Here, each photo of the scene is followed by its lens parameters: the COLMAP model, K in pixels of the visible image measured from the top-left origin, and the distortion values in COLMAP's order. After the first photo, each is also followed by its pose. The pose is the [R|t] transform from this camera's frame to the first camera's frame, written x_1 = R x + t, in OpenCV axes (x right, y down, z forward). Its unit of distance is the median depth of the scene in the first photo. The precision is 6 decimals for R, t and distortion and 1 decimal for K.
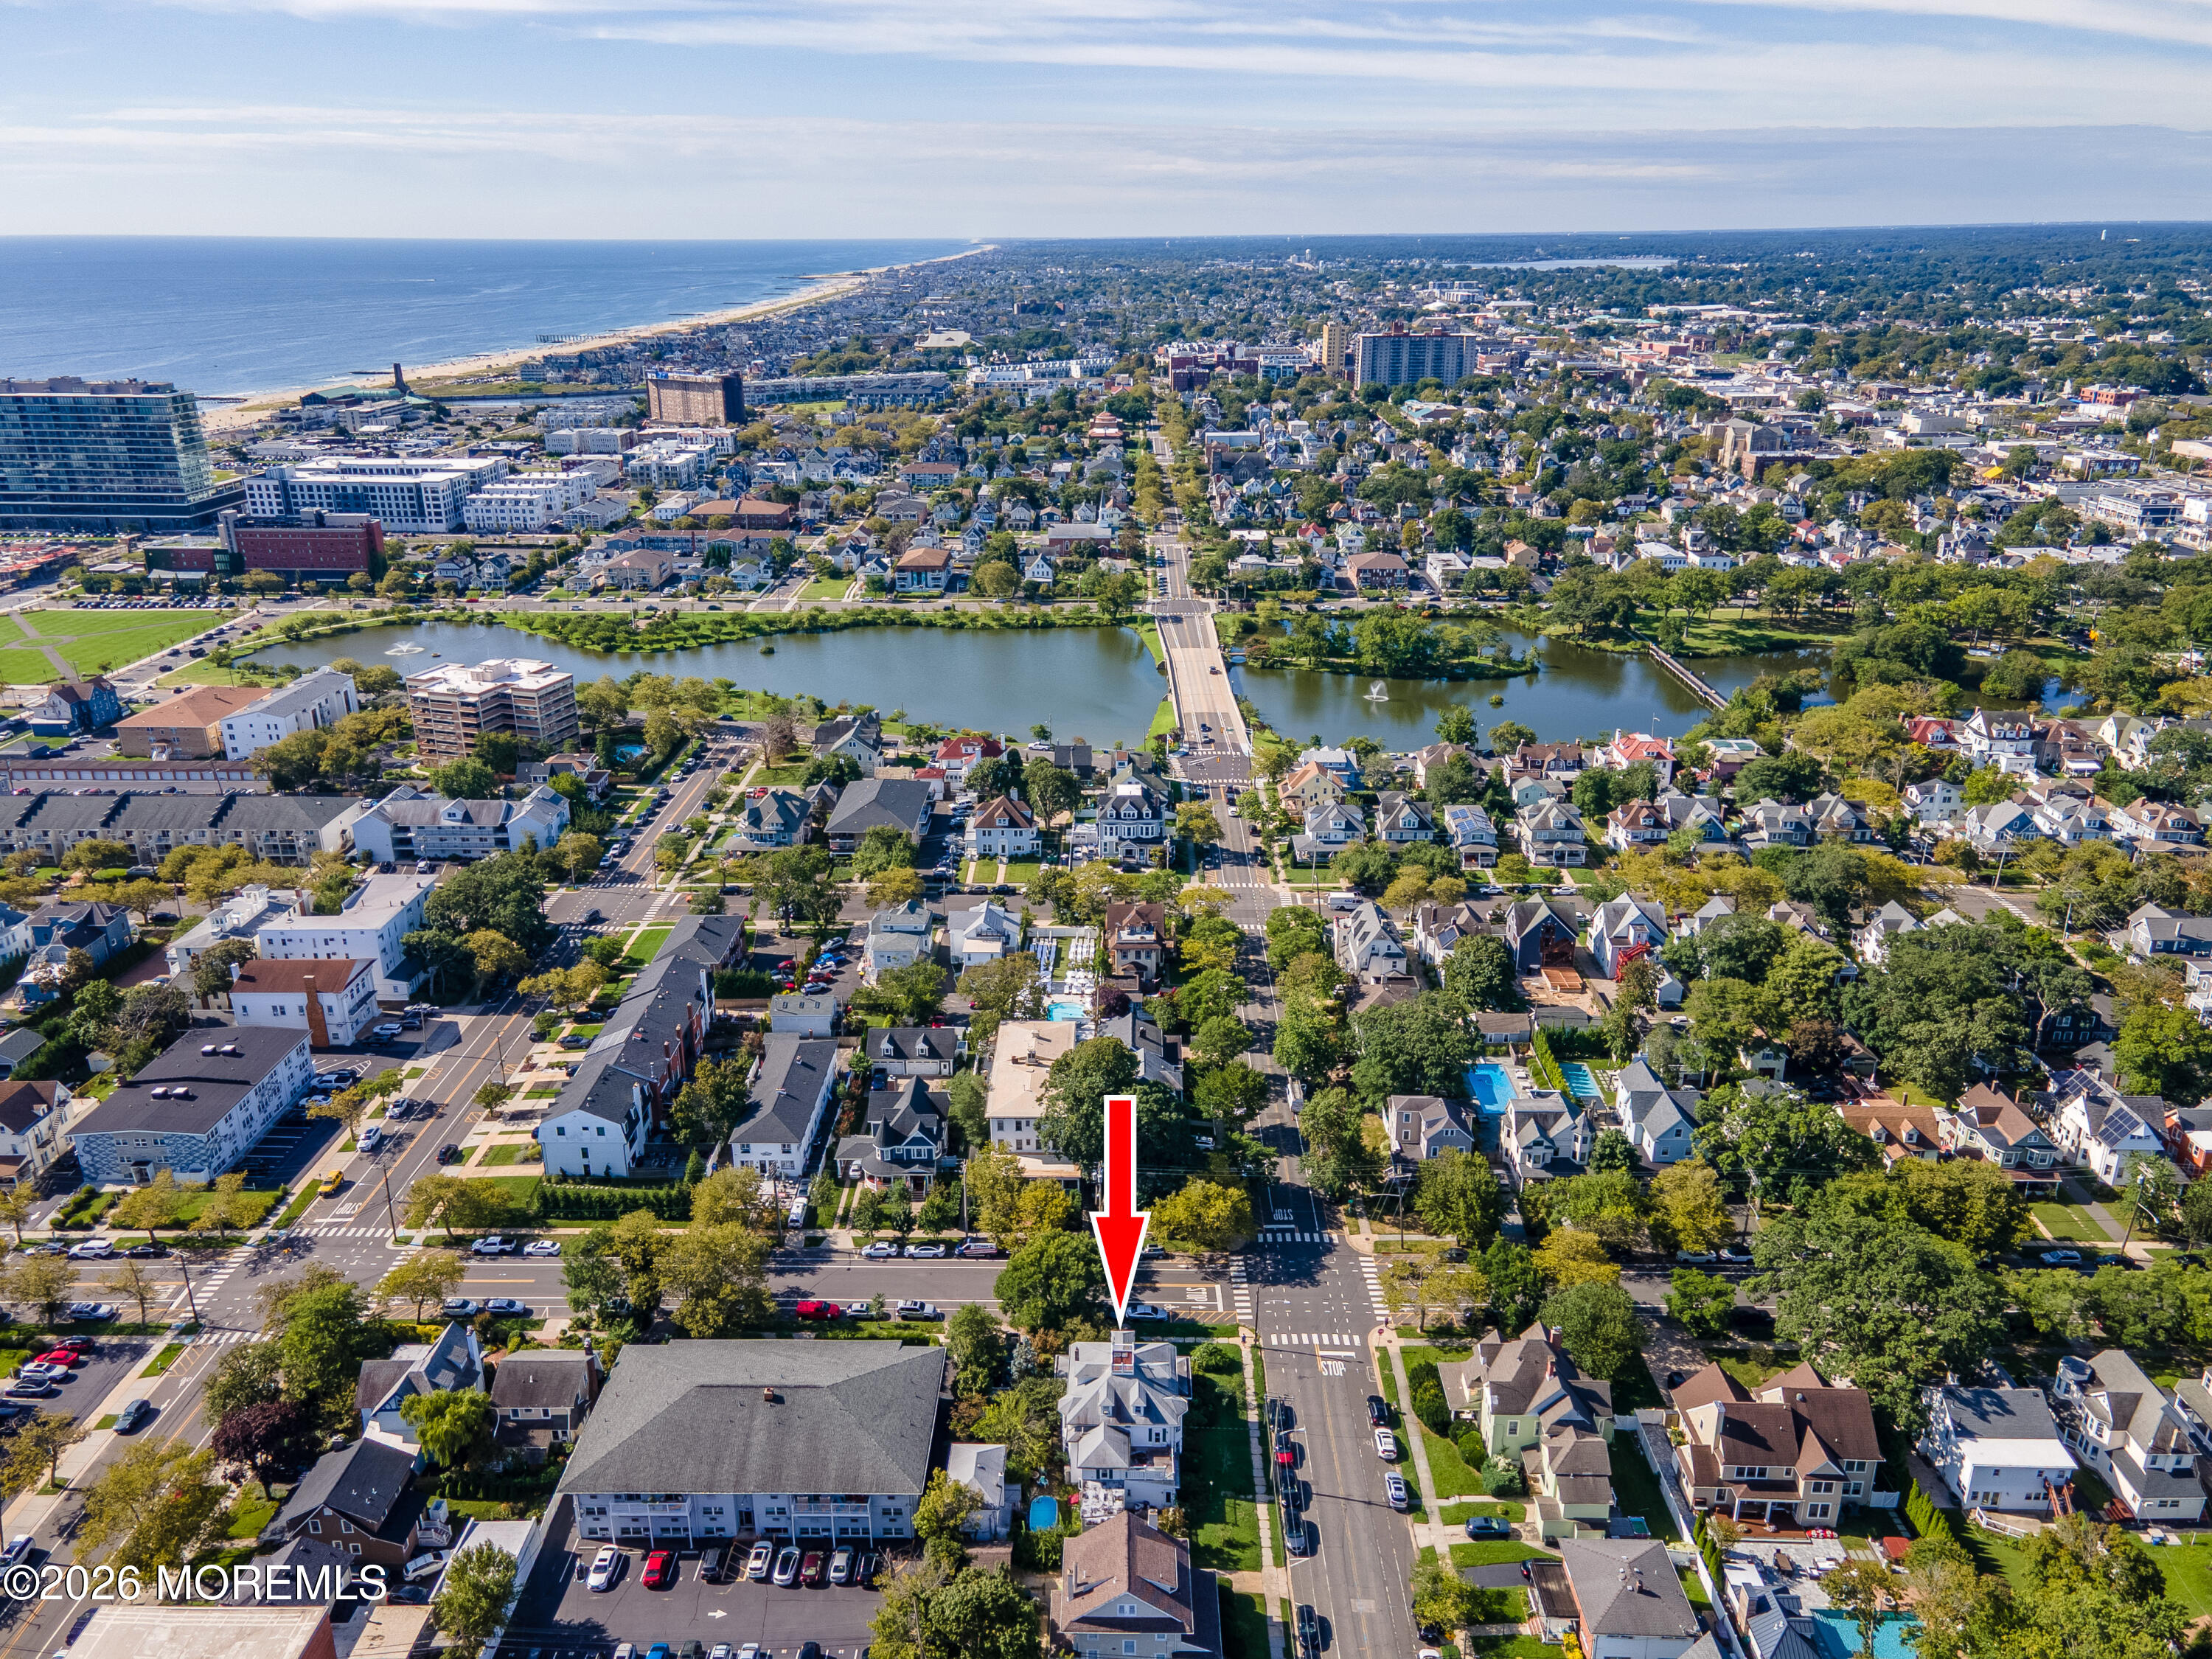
lens RADIAL K [[1640.5, 0, 1112.8], [0, 1640.5, 832.8], [0, 0, 1]] dist [0.044559, 0.004328]
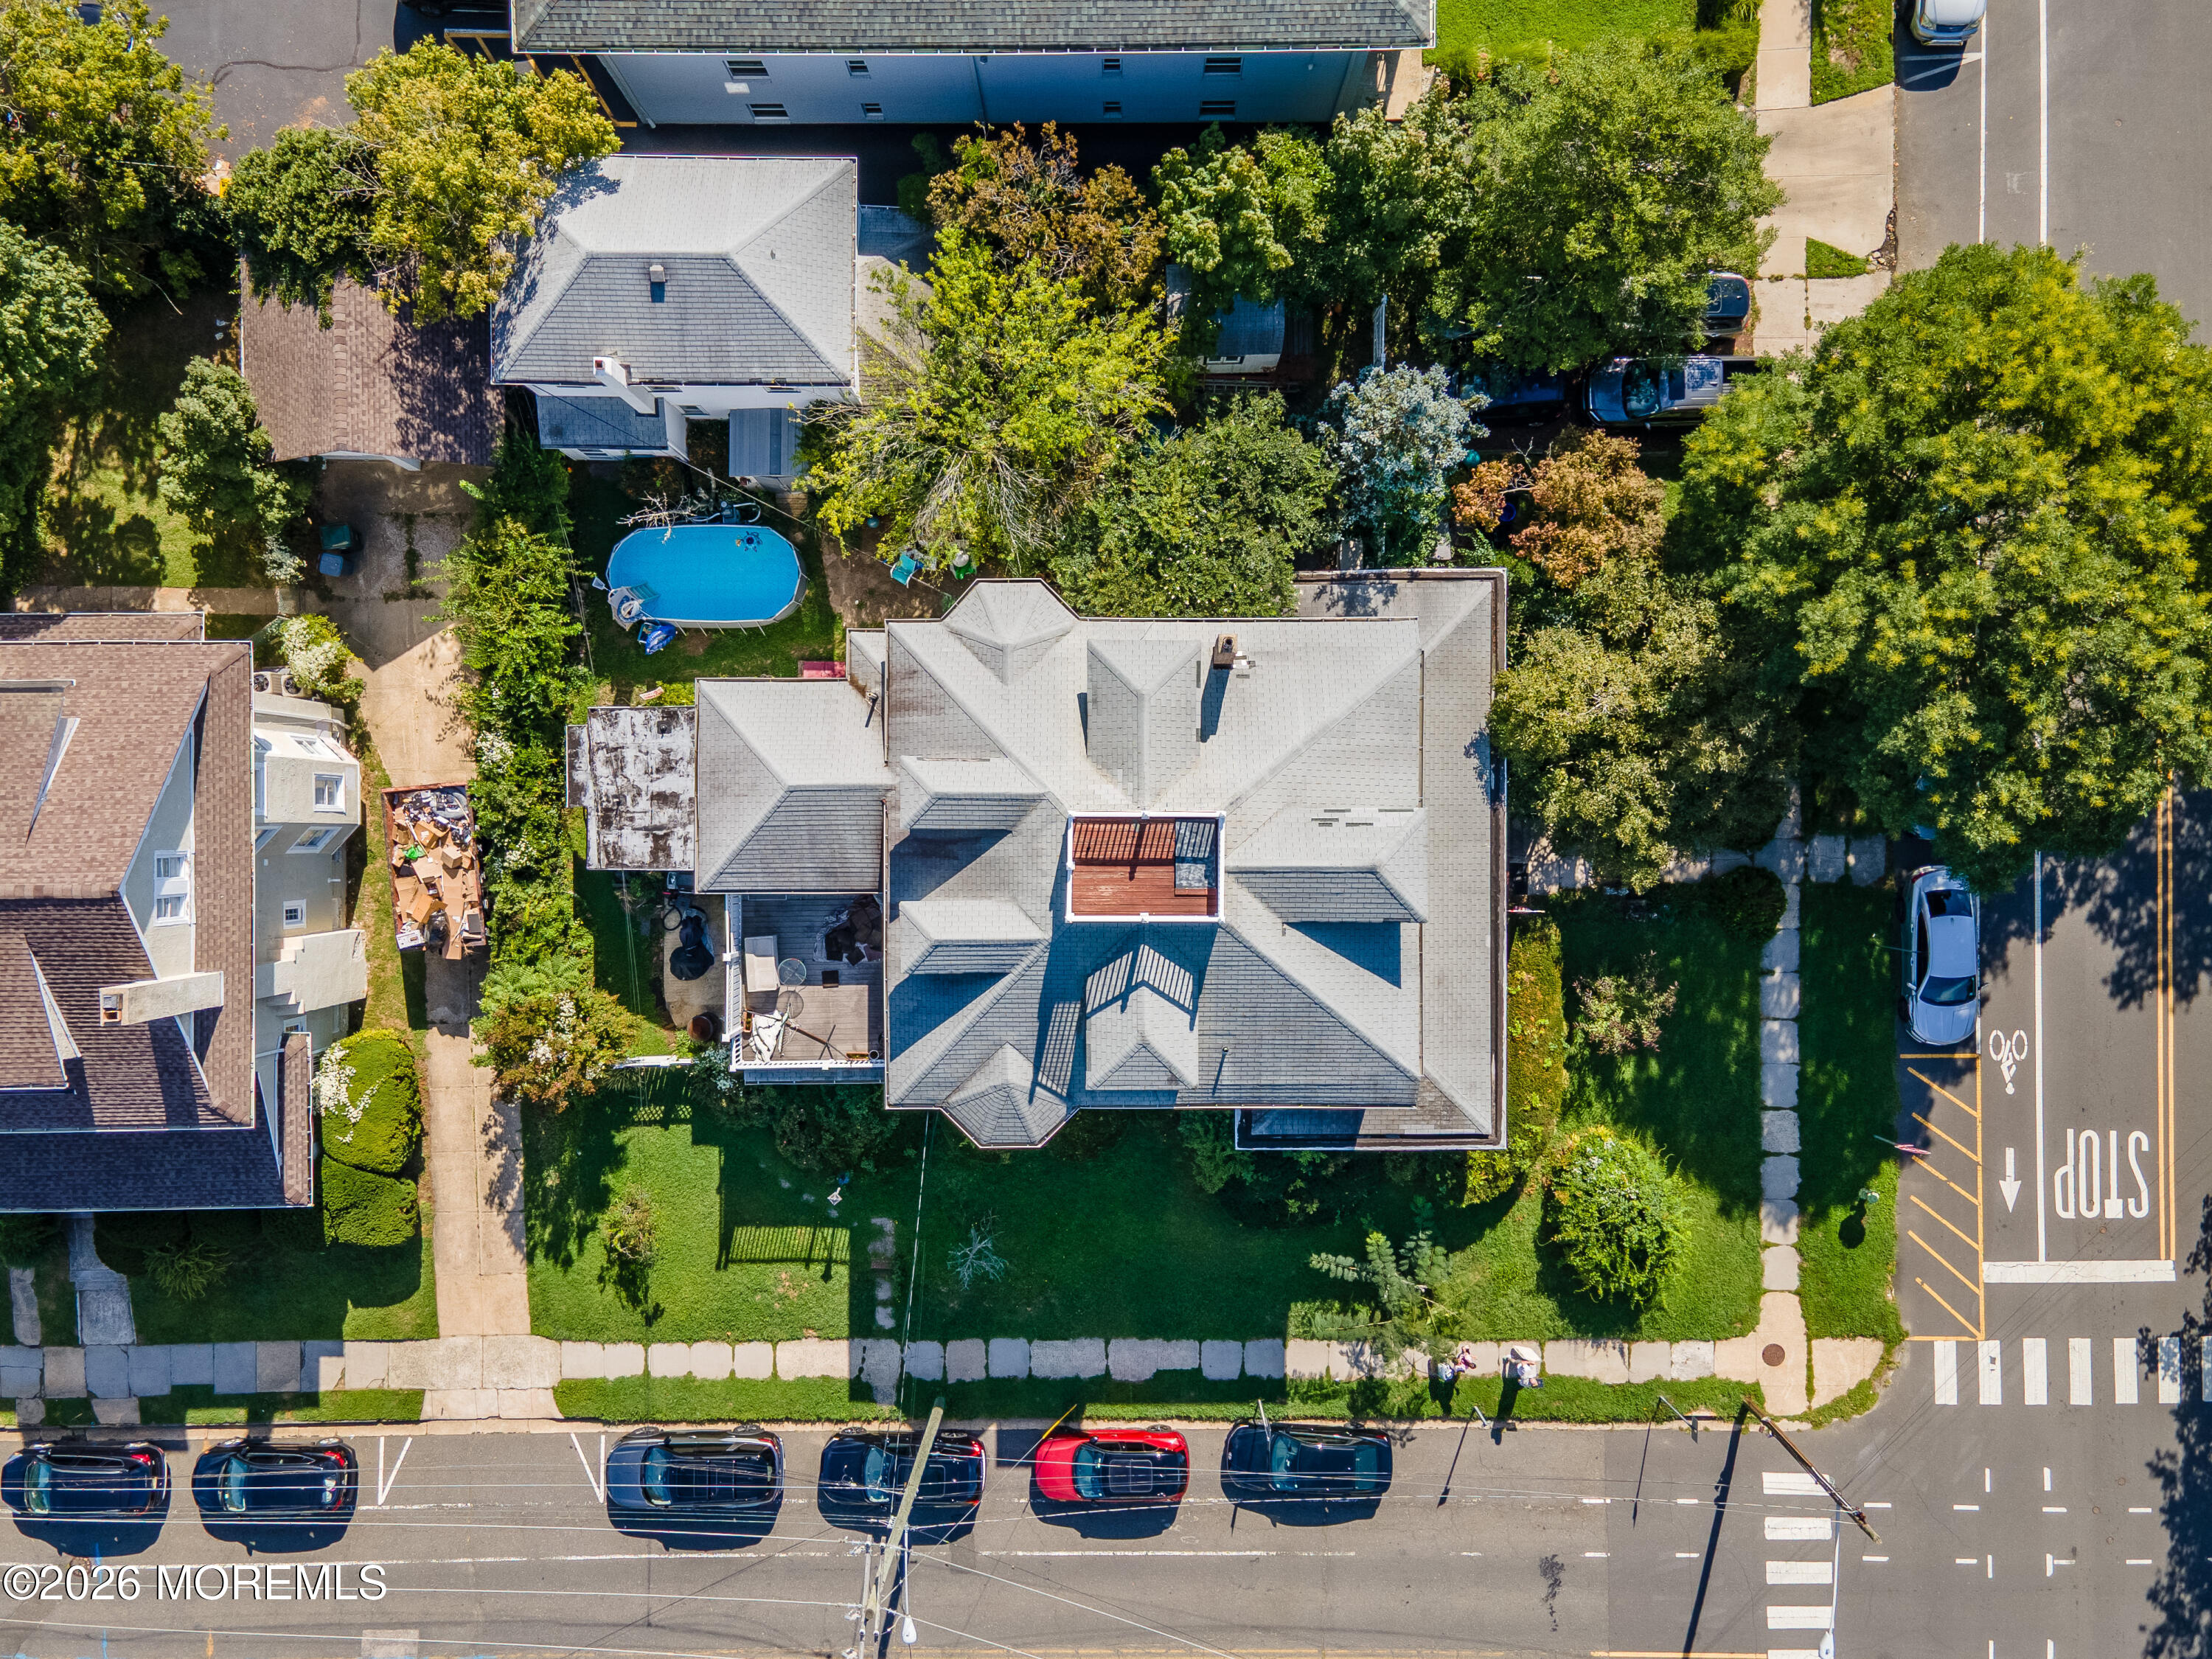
lens RADIAL K [[1640.5, 0, 1112.8], [0, 1640.5, 832.8], [0, 0, 1]] dist [0.044559, 0.004328]
pose [[0.012071, 0.999862, 0.011405, -0.001434], [-0.334822, -0.006706, 0.942258, 0.121395], [0.942204, -0.015193, 0.334695, 0.898407]]
